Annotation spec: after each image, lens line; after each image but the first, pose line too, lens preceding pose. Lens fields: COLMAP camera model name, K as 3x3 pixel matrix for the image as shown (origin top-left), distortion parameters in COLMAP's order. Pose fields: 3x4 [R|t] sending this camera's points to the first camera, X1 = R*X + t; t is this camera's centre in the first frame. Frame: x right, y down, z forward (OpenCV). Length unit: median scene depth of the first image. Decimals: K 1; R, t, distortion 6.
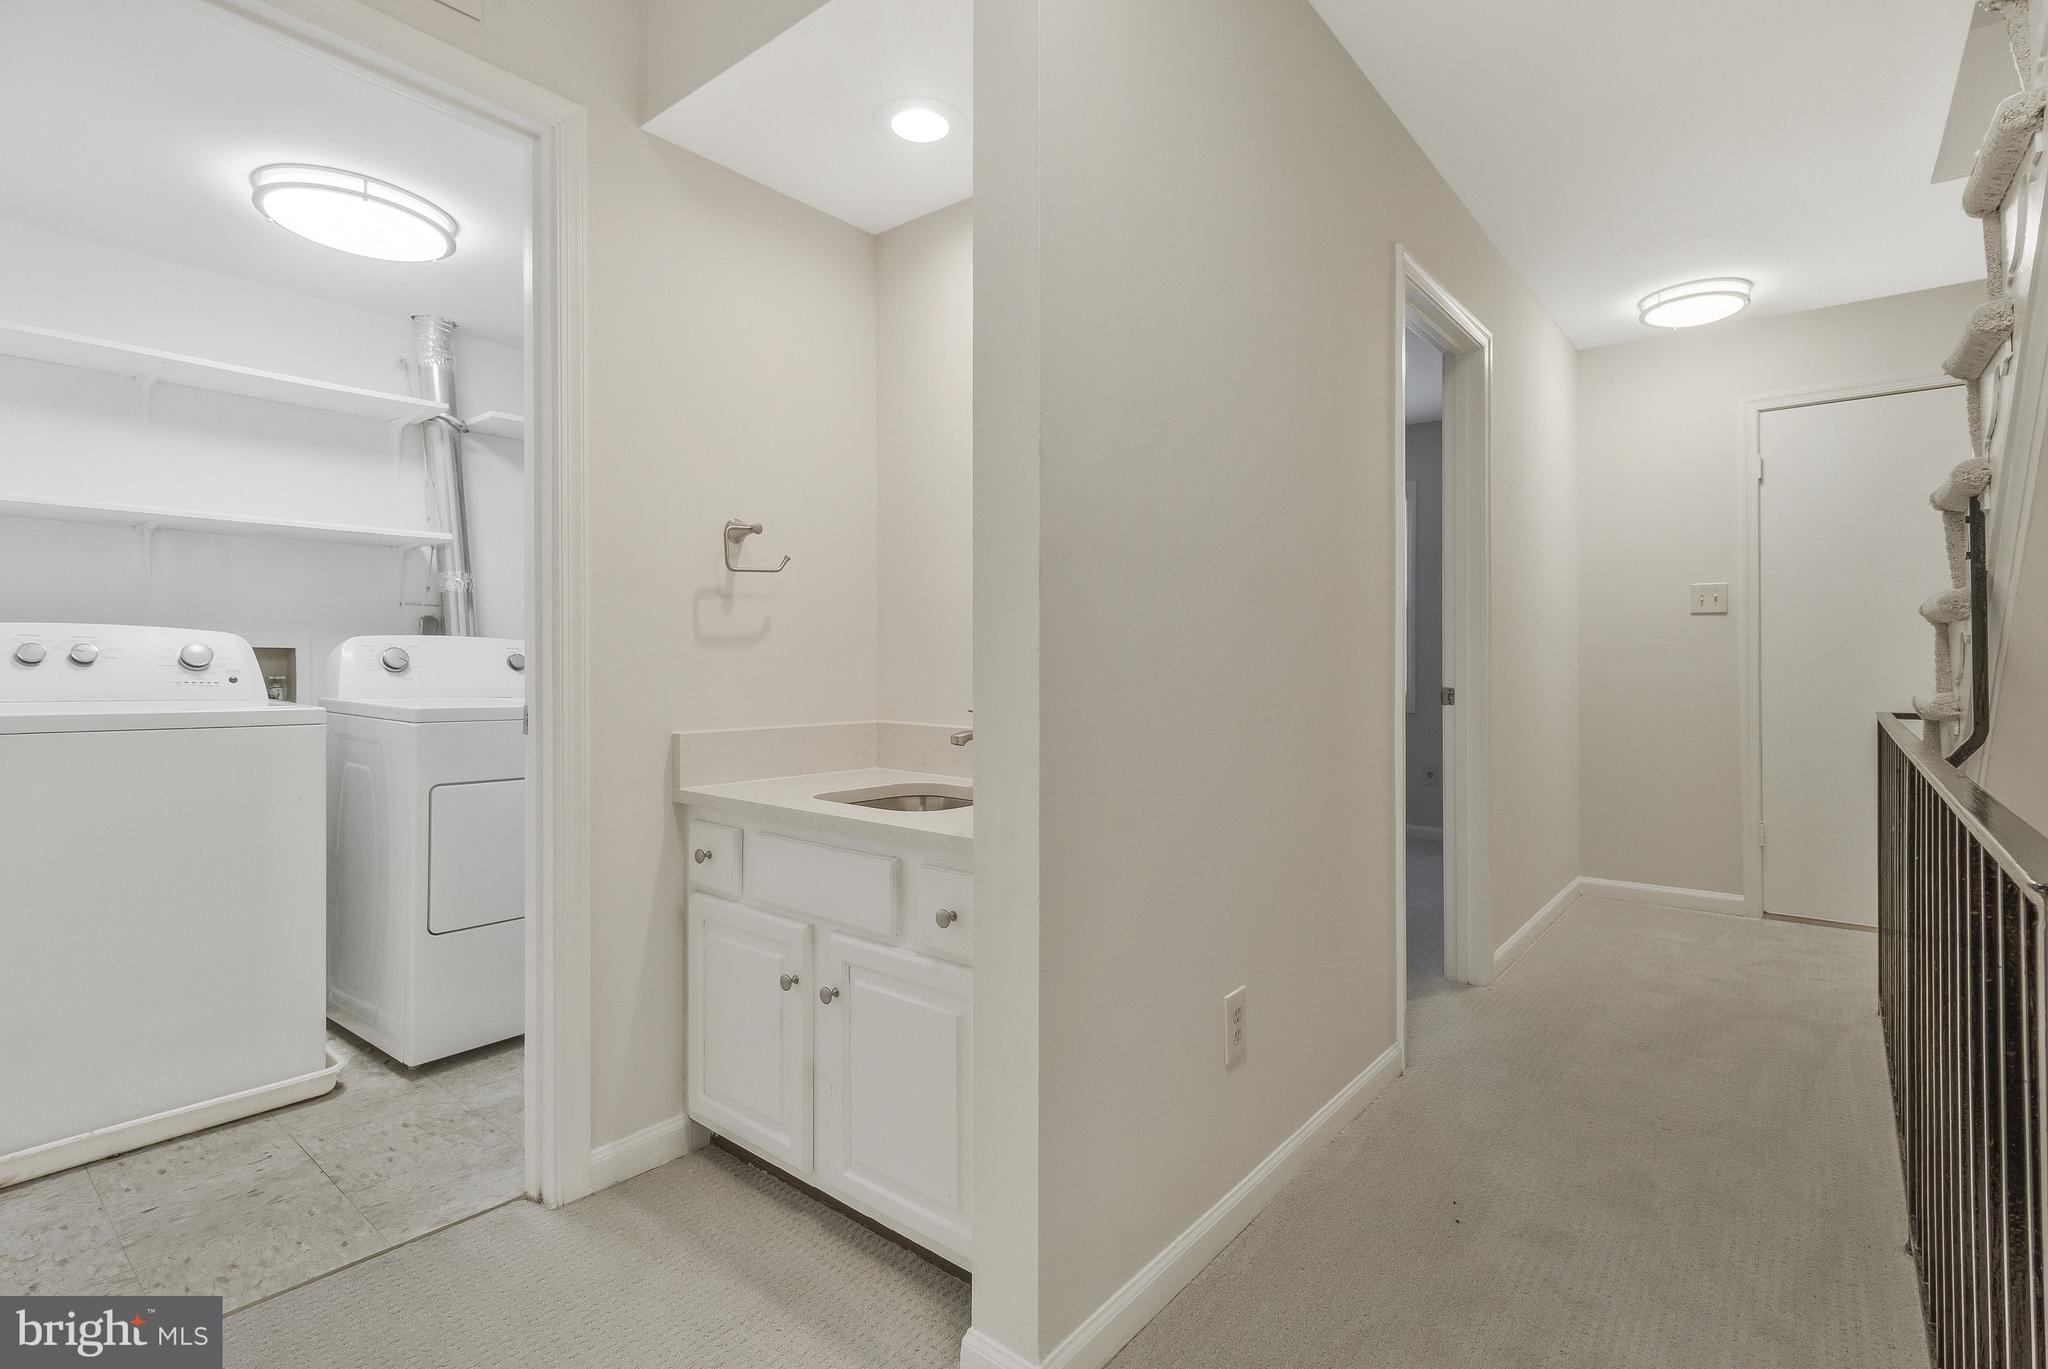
lens RADIAL K [[966.4, 0, 1024.0], [0, 966.4, 684.5], [0, 0, 1]] dist [-0.002498, -0.000581]
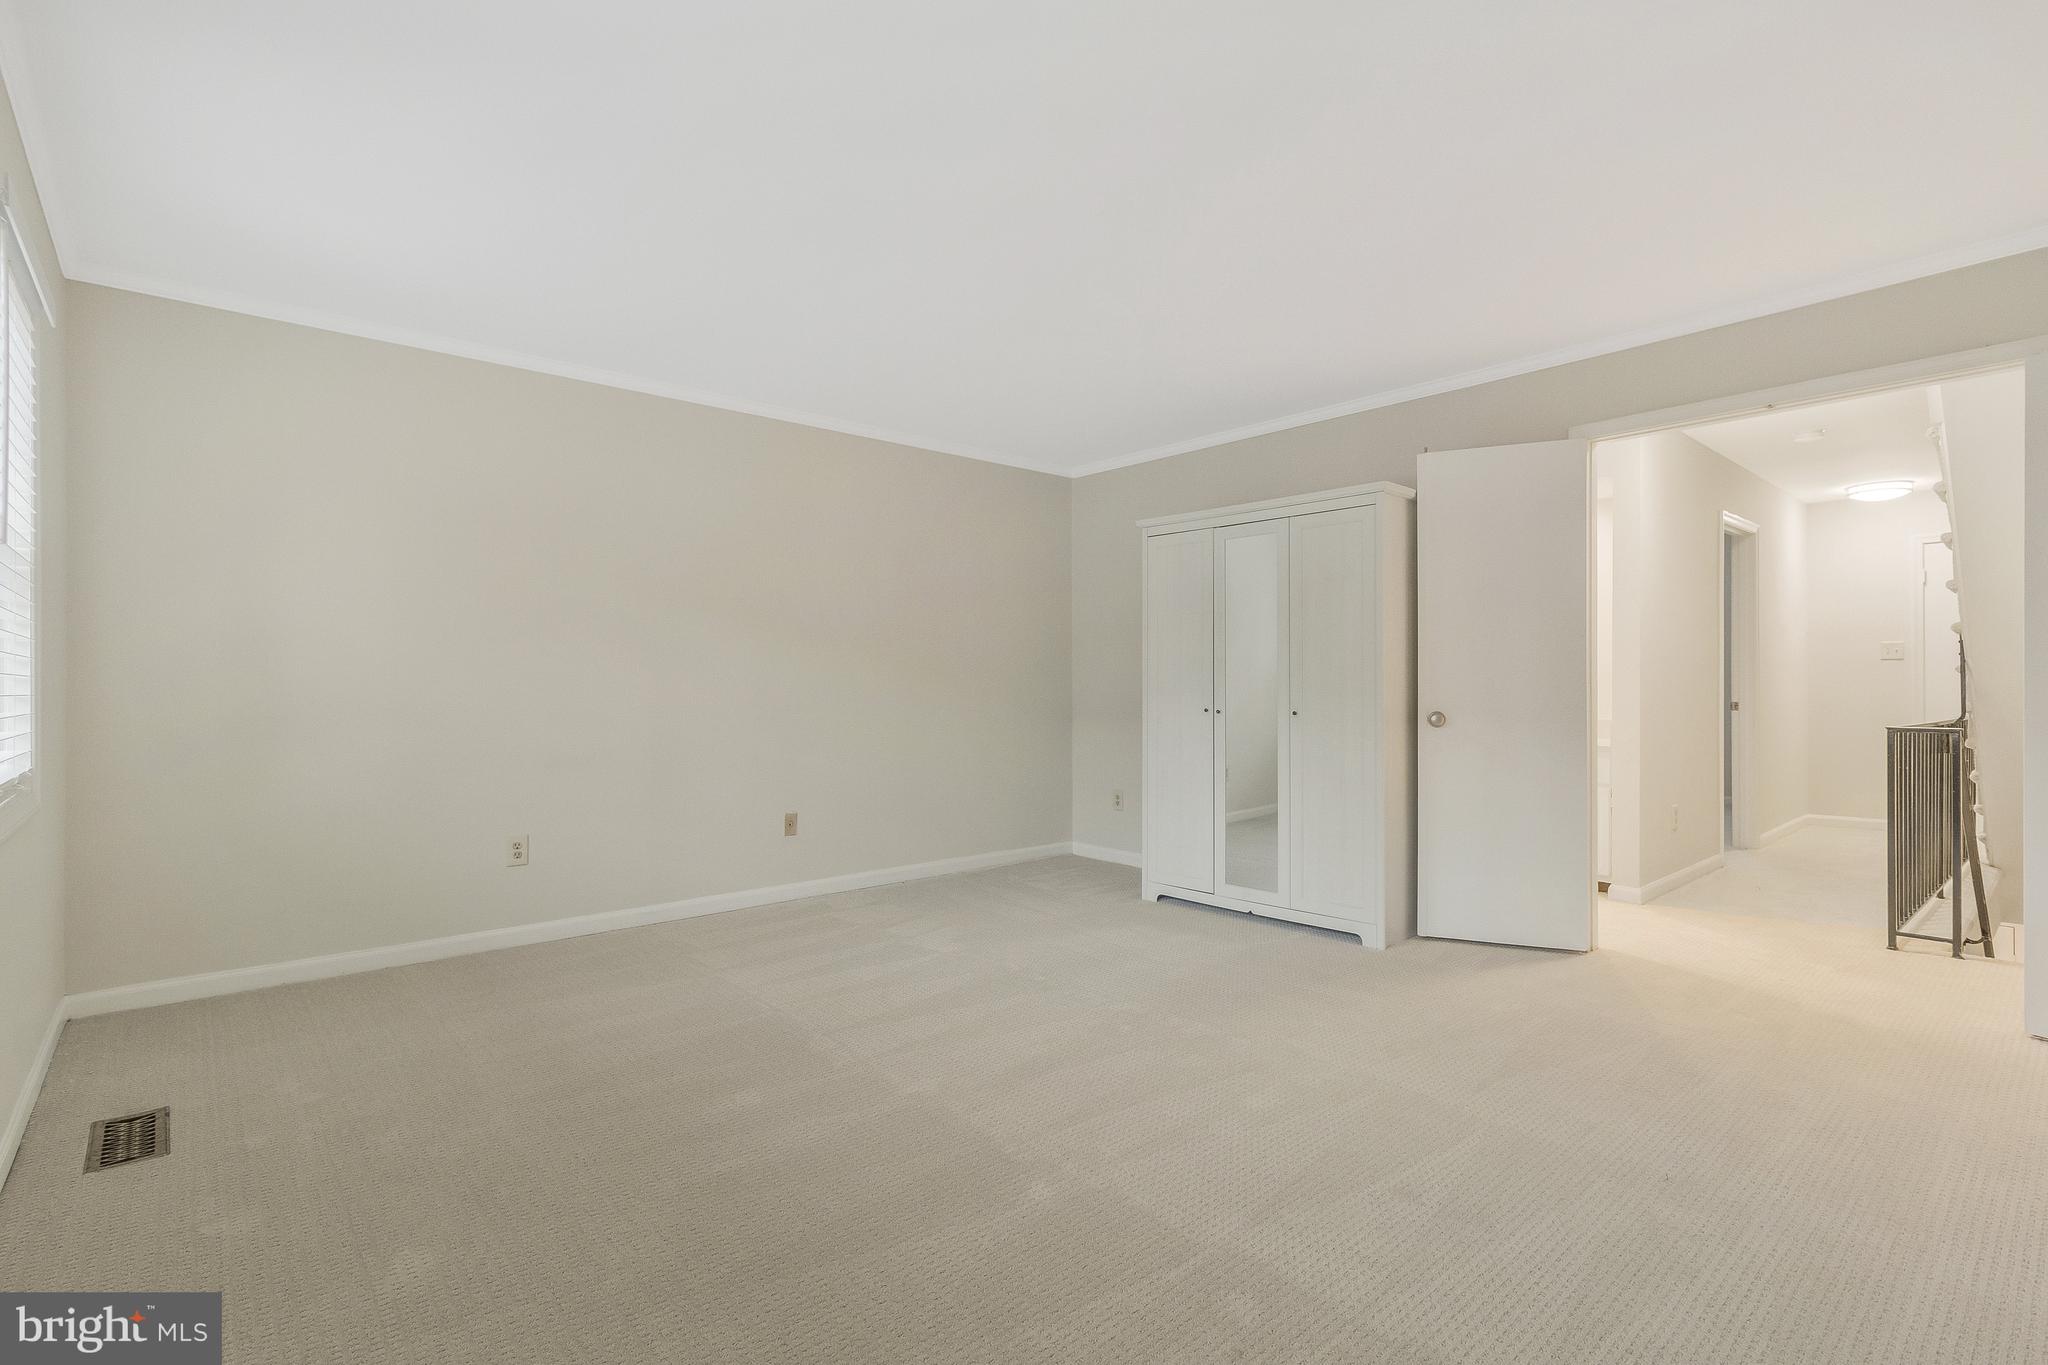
lens RADIAL K [[966.4, 0, 1024.0], [0, 966.4, 682.5], [0, 0, 1]] dist [-0.002498, -0.000581]
pose [[0.986279, 0.007316, -0.164925, -0.570694], [-0.007773, 0.999968, -0.002125, -0.017580], [0.164904, 0.003378, 0.986304, -1.017172]]
